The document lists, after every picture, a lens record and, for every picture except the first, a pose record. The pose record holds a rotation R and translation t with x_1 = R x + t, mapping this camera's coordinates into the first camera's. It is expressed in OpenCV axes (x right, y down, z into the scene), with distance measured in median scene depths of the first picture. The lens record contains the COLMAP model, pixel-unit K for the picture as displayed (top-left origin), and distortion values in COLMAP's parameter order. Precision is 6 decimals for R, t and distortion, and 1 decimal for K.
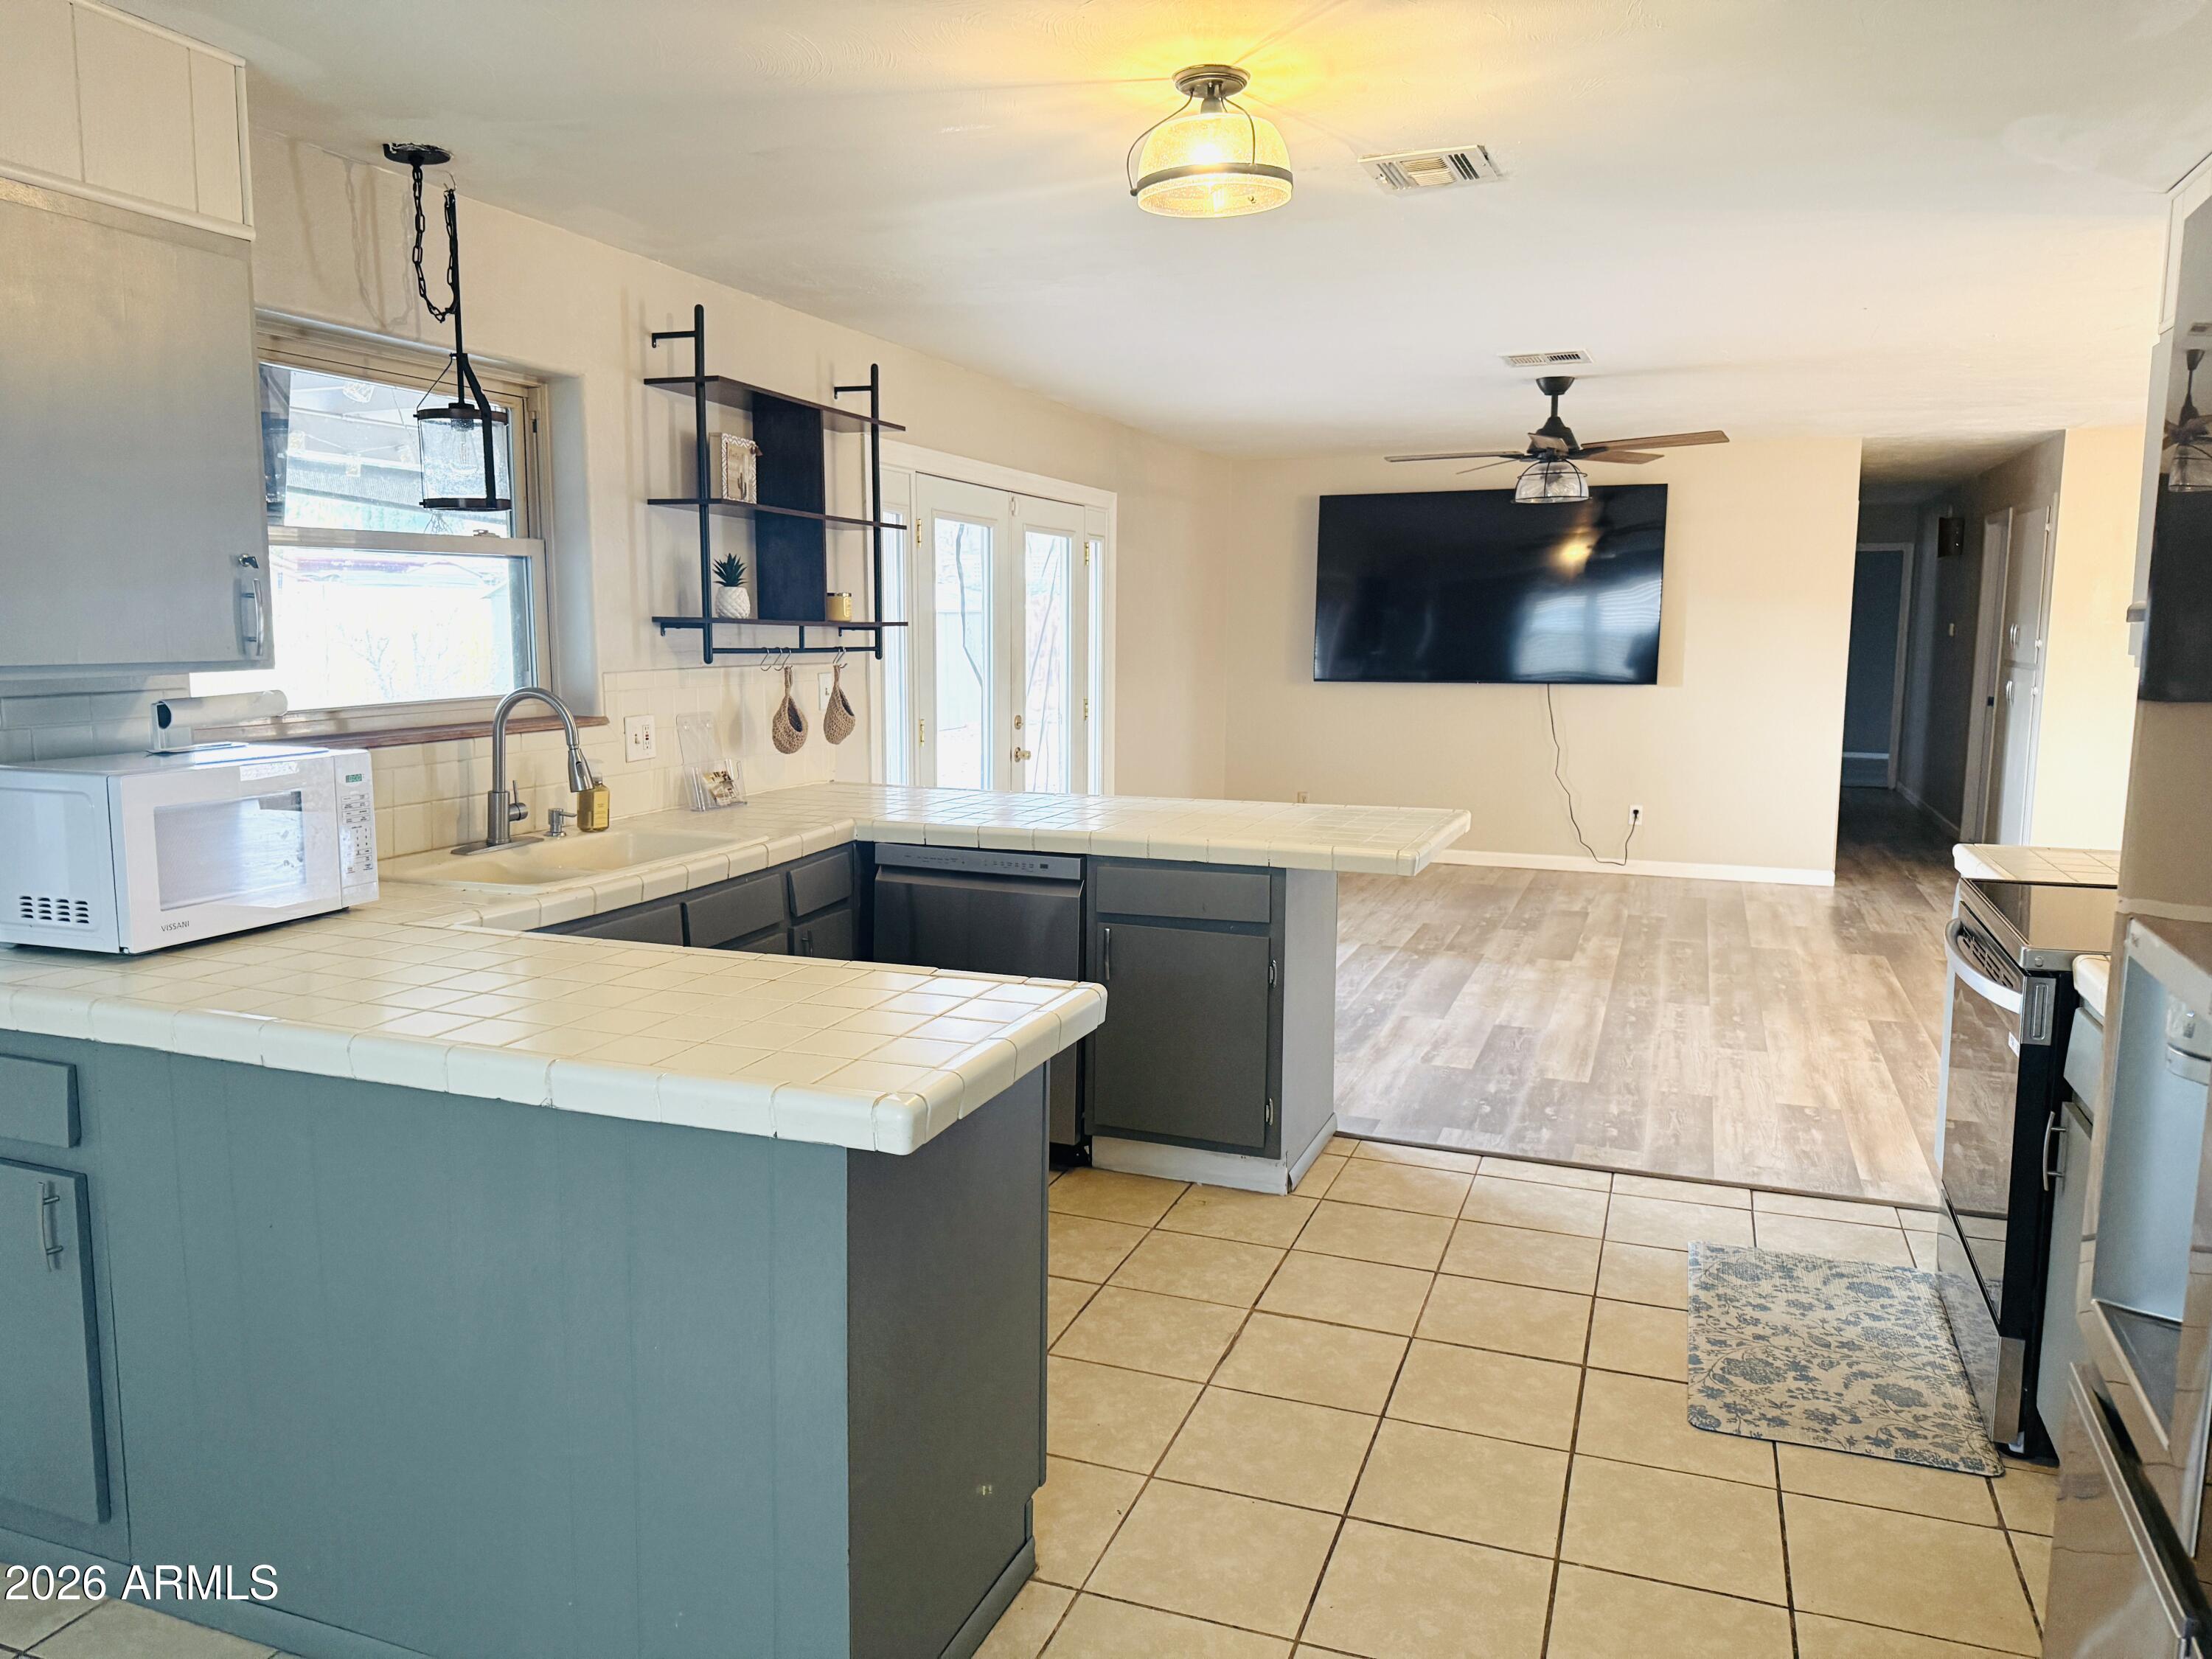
lens RADIAL K [[1559.7, 0, 1093.2], [0, 1559.7, 819.0], [0, 0, 1]] dist [0.064342, -0.082634]
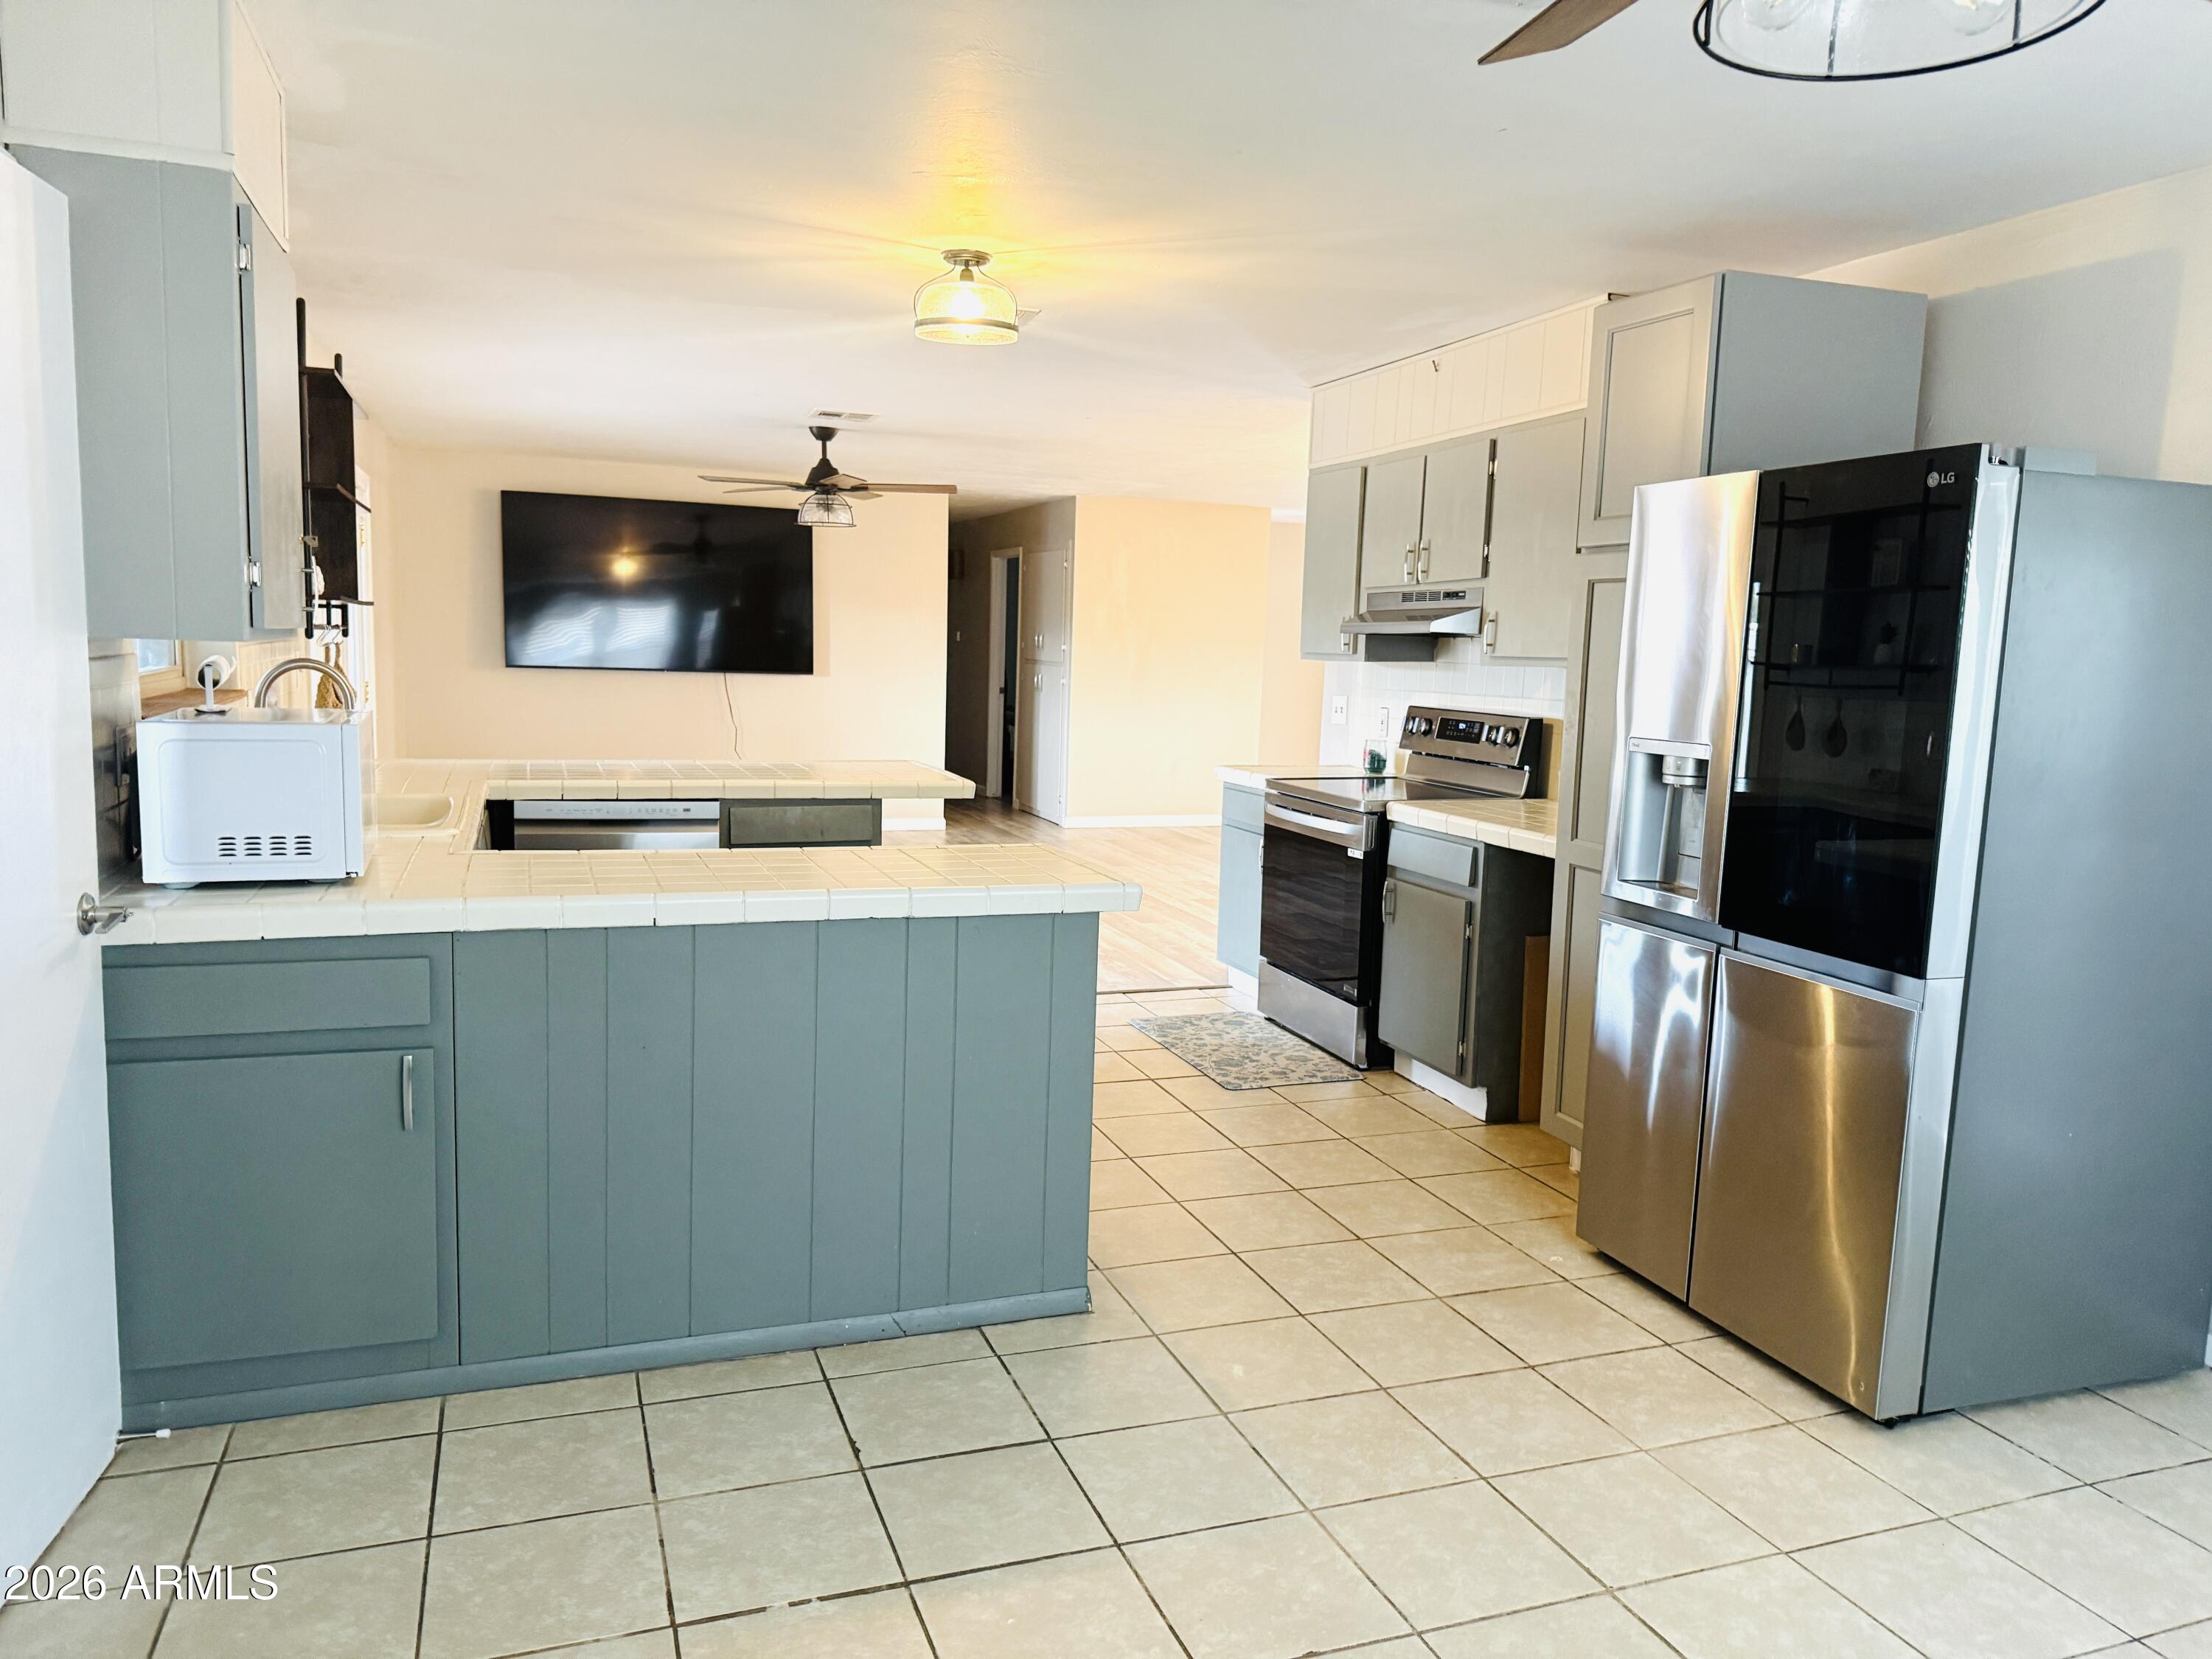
lens RADIAL K [[1559.7, 0, 1112.3], [0, 1559.7, 831.0], [0, 0, 1]] dist [0.064342, -0.082634]
pose [[0.749592, -0.061421, 0.659044, -0.785338], [0.055353, 0.998014, 0.030055, 0.038405], [-0.659582, 0.013951, 0.751503, -0.200257]]
